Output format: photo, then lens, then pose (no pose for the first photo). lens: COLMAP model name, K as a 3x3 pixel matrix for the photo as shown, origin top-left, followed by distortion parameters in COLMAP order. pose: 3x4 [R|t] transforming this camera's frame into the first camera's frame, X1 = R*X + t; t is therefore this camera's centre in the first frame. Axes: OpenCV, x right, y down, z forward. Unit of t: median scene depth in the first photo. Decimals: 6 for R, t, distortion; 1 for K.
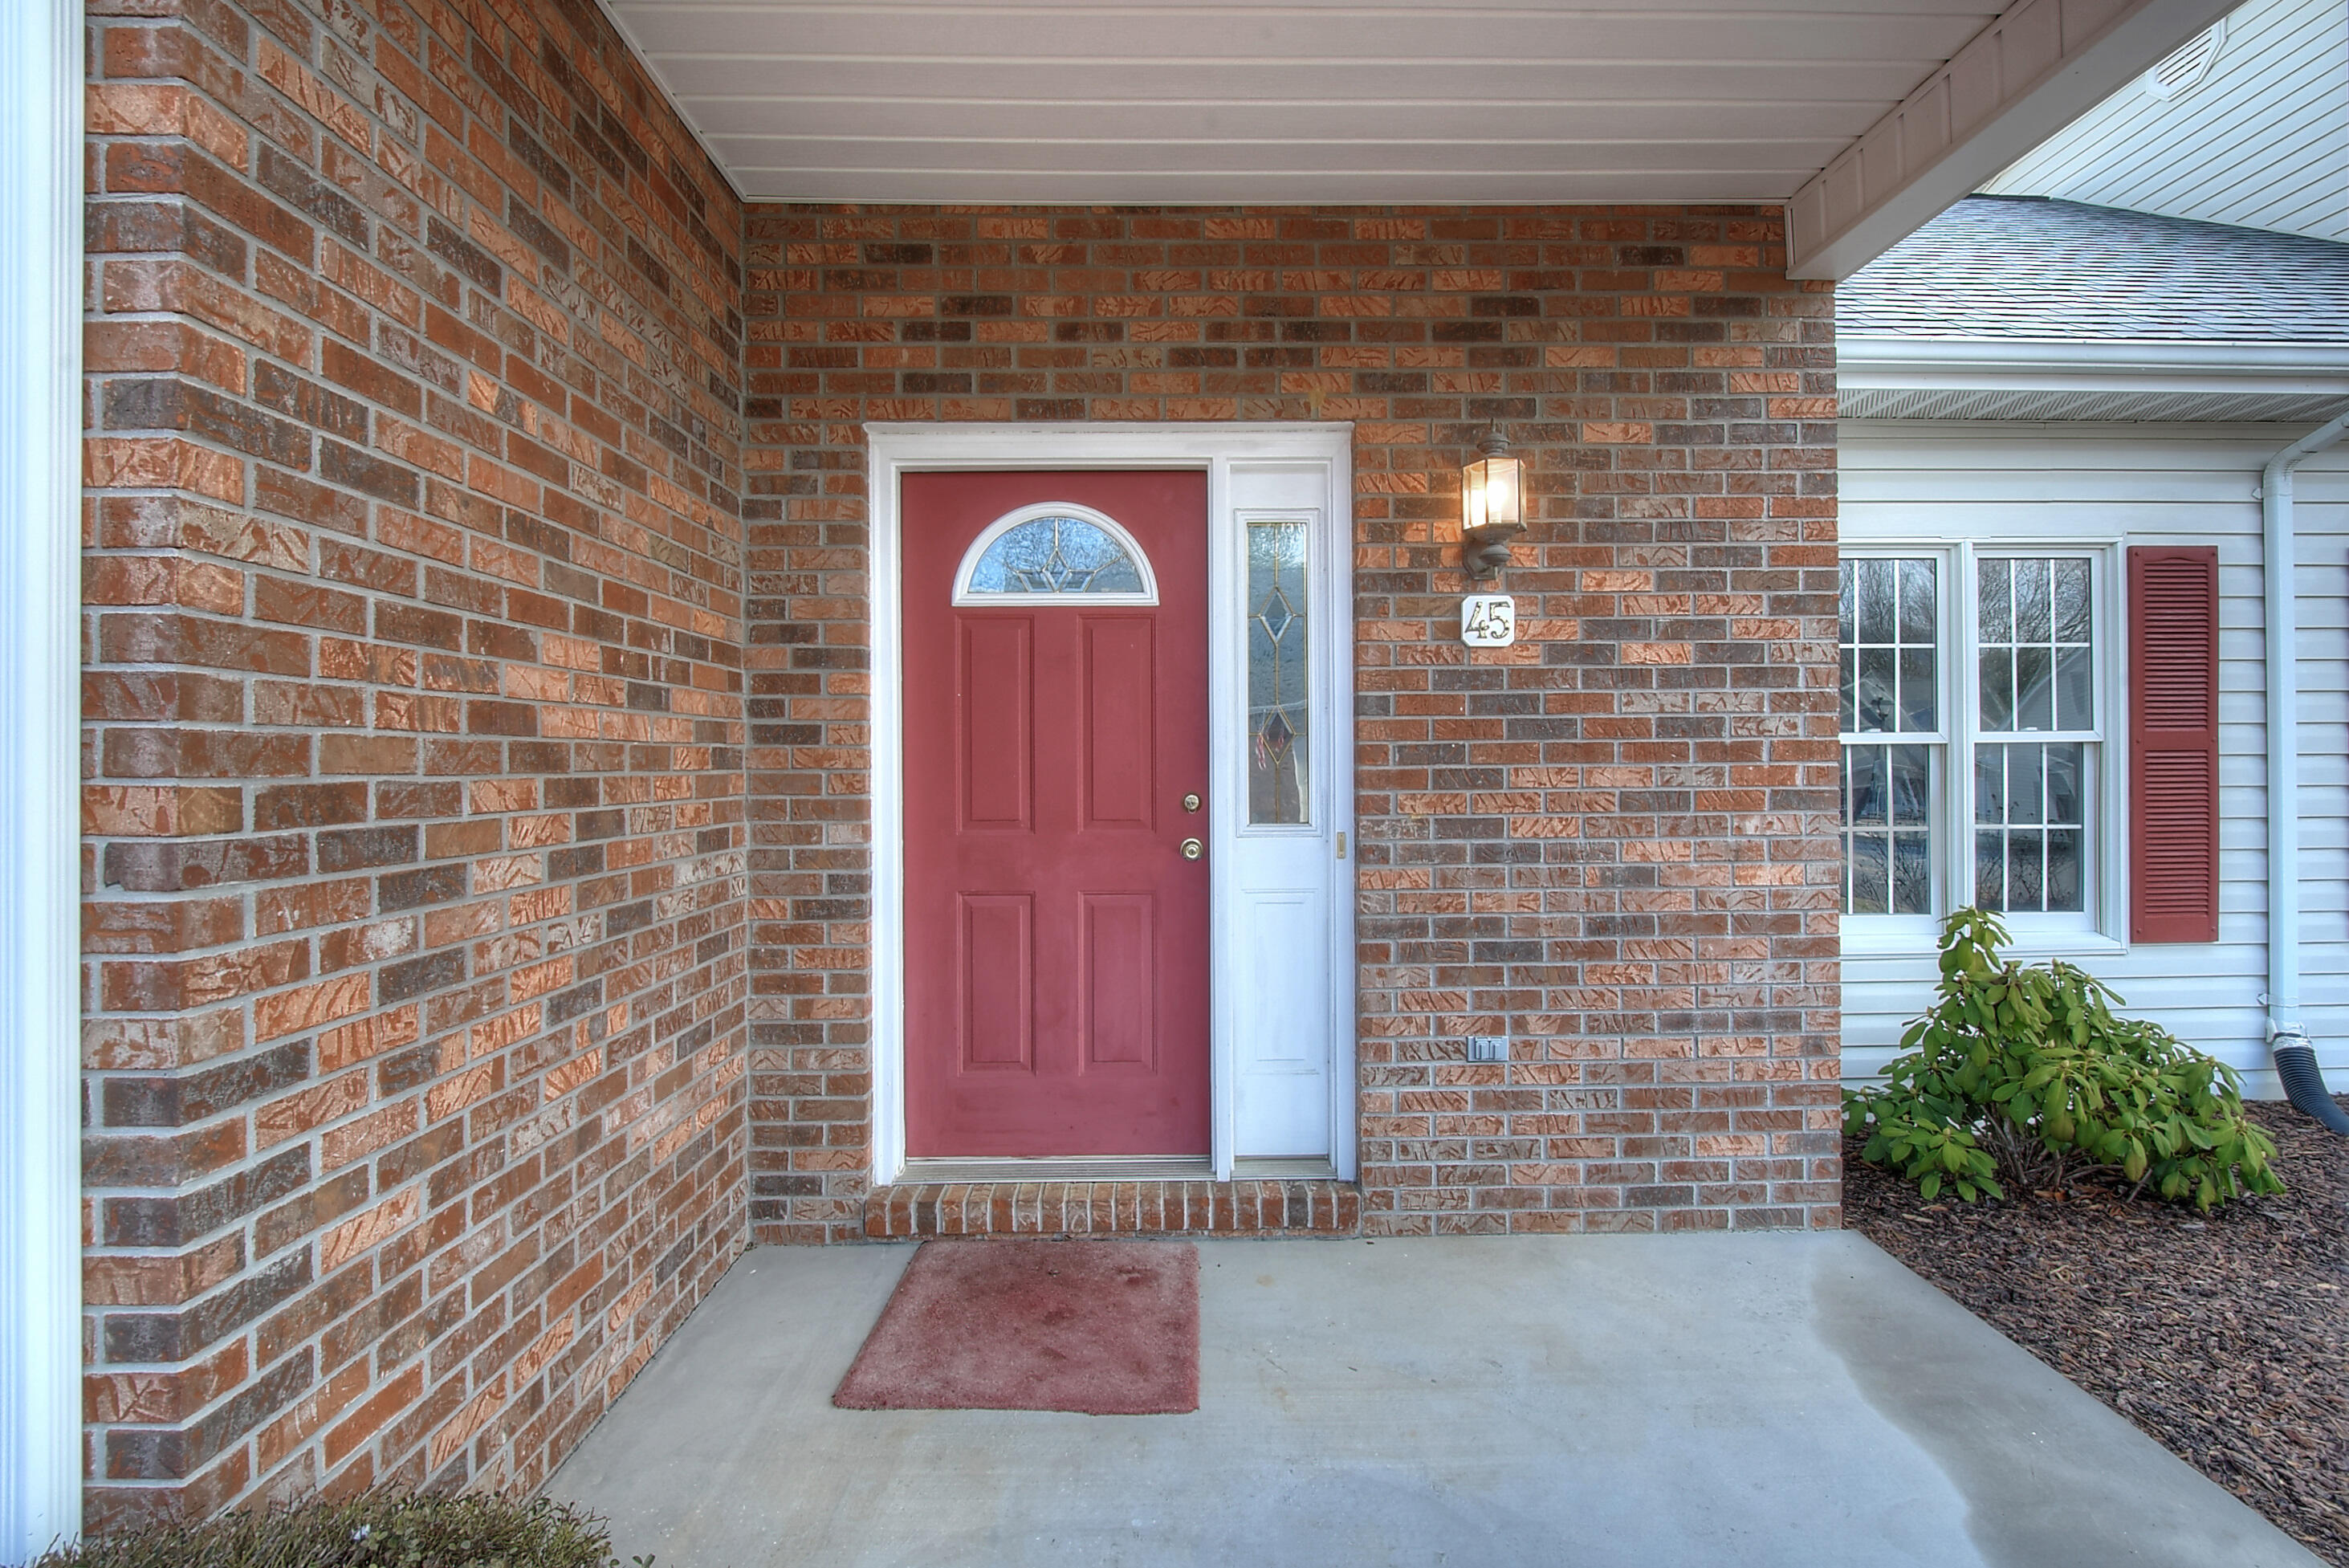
lens RADIAL K [[1046.5, 0, 1188.1], [0, 1046.5, 770.6], [0, 0, 1]] dist [-0.002163, -0.005967]
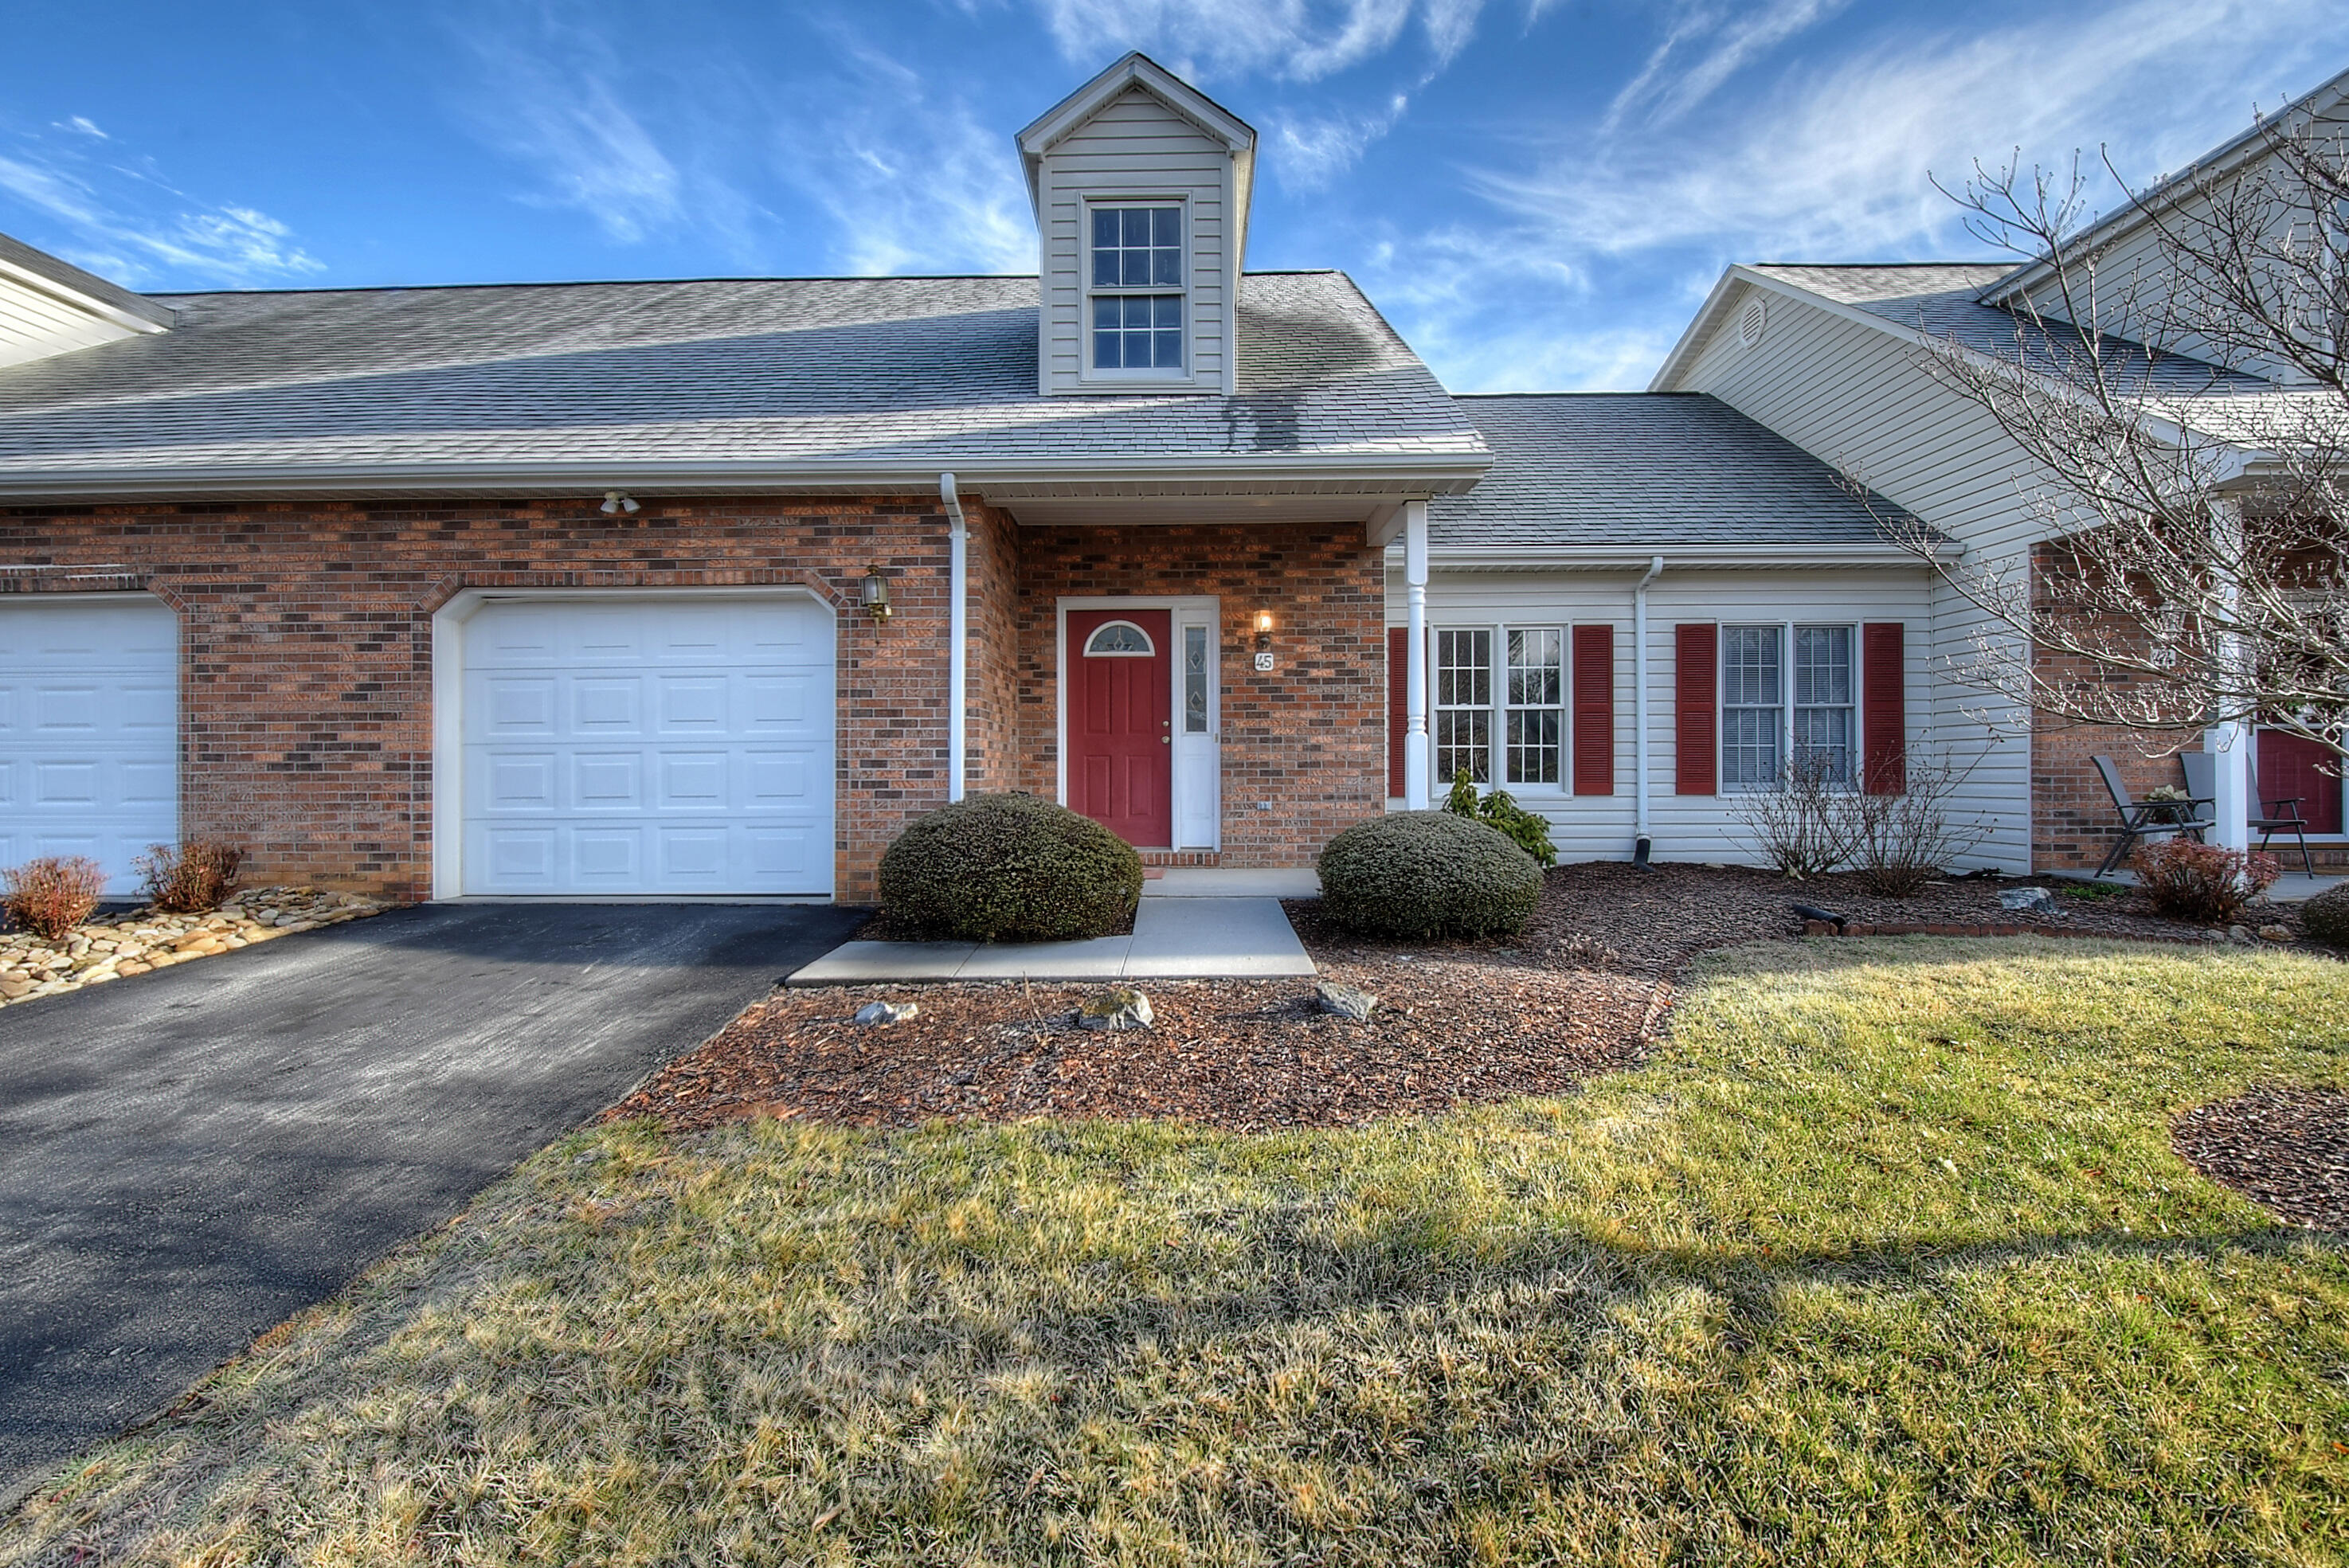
lens RADIAL K [[1046.3, 0, 1169.7], [0, 1046.3, 776.5], [0, 0, 1]] dist [-0.002163, -0.005967]
pose [[0.999391, 0.003171, -0.034759, 0.121328], [-0.003218, 0.999994, -0.001298, 0.188008], [0.034755, 0.001409, 0.999395, -1.991891]]
